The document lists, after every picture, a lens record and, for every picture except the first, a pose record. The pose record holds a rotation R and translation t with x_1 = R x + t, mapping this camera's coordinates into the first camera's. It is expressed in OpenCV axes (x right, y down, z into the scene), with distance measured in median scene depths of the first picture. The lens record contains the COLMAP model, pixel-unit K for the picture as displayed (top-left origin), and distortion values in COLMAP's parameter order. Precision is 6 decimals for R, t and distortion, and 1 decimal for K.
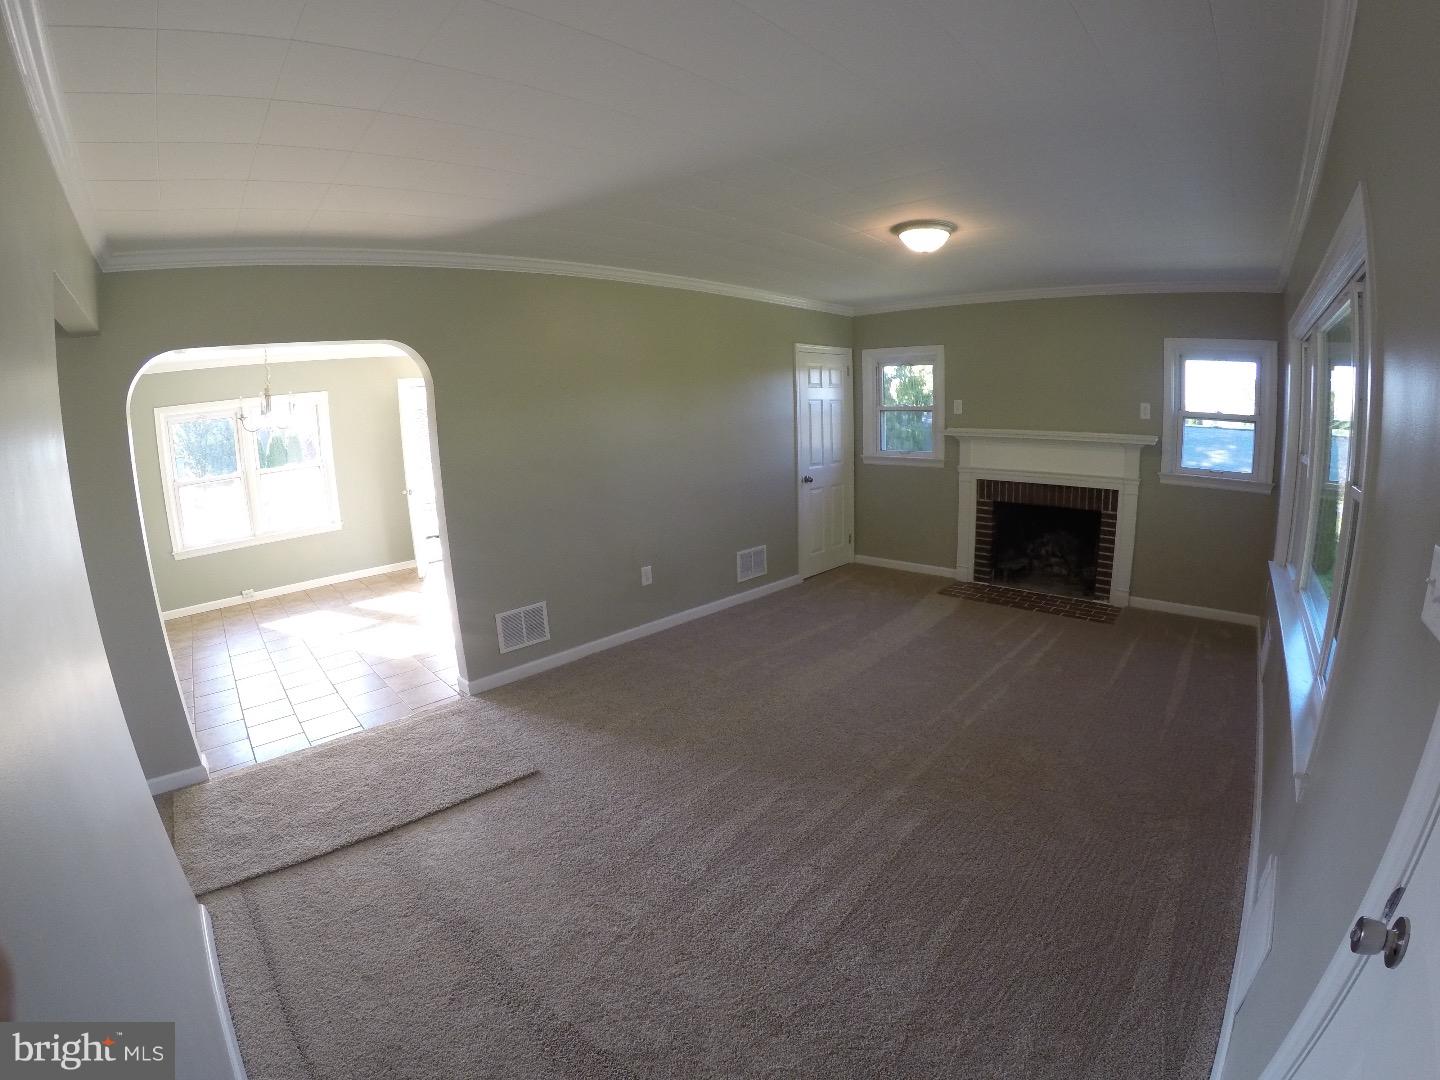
lens RADIAL K [[635.4, 0, 741.2], [0, 635.4, 538.8], [0, 0, 1]] dist [-0.232994, 0.050697]
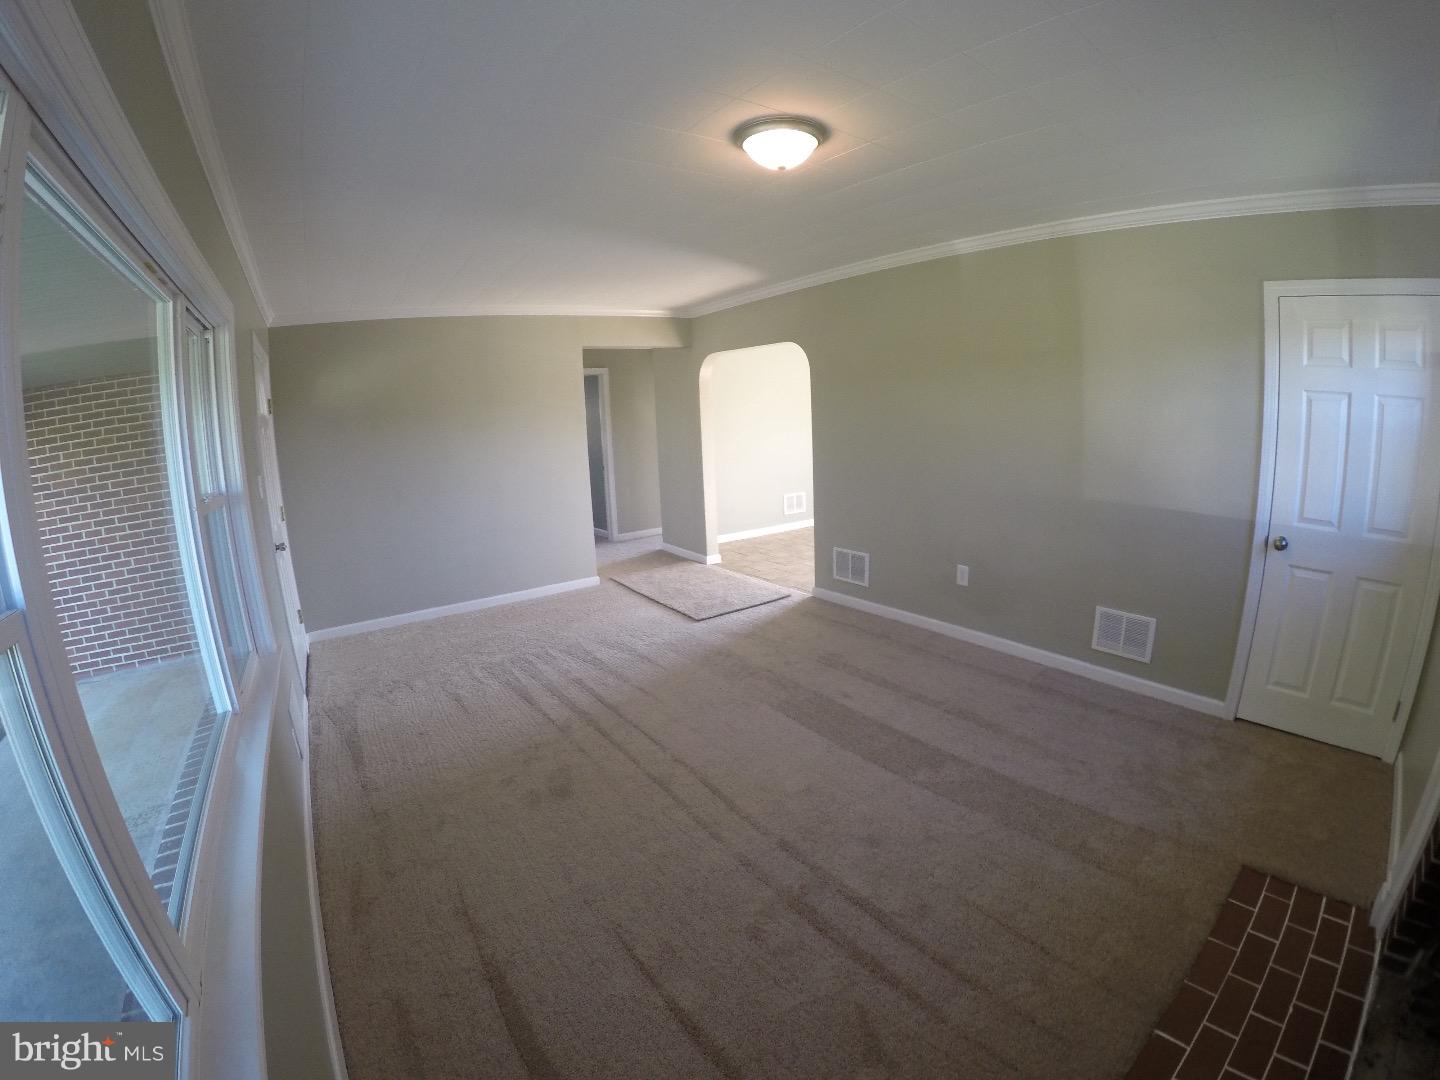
lens RADIAL K [[635.4, 0, 741.2], [0, 635.4, 538.8], [0, 0, 1]] dist [-0.232994, 0.050697]
pose [[-0.194175, 0.232444, -0.953030, 0.675679], [-0.153859, 0.952280, 0.263609, -0.160090], [0.968826, 0.197819, -0.149145, 0.721287]]
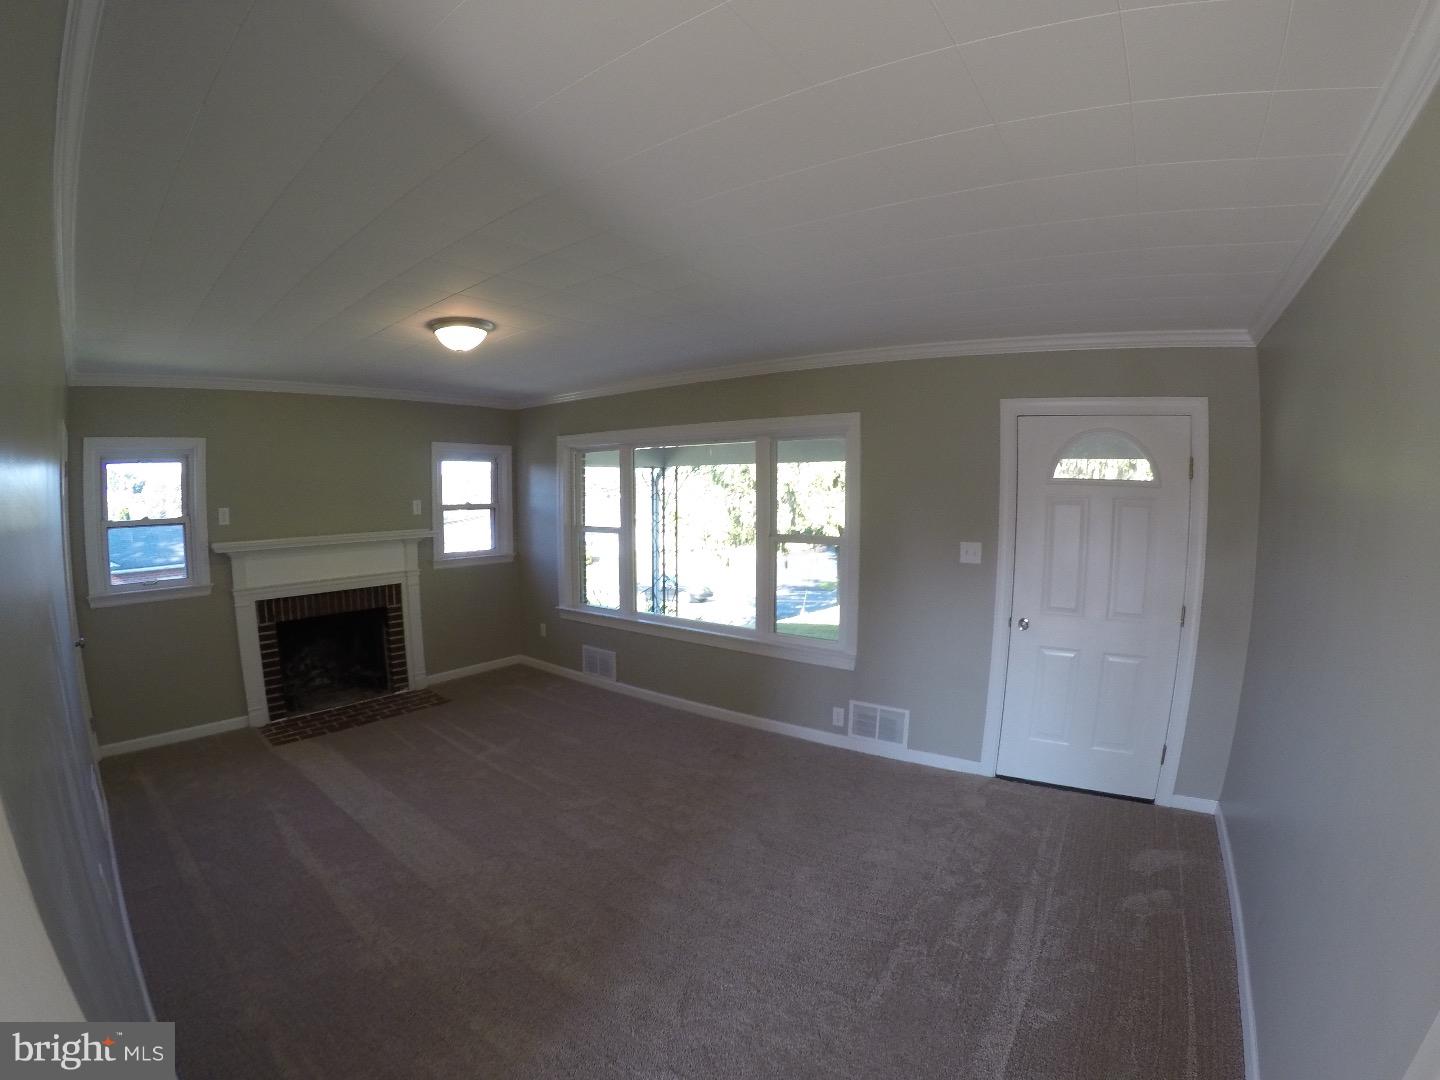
lens RADIAL K [[635.4, 0, 741.2], [0, 635.4, 538.8], [0, 0, 1]] dist [-0.232994, 0.050697]
pose [[-0.151846, -0.045988, 0.987334, -0.458233], [0.205263, 0.975672, 0.077013, -0.107499], [-0.966856, 0.214357, -0.138713, 0.476328]]
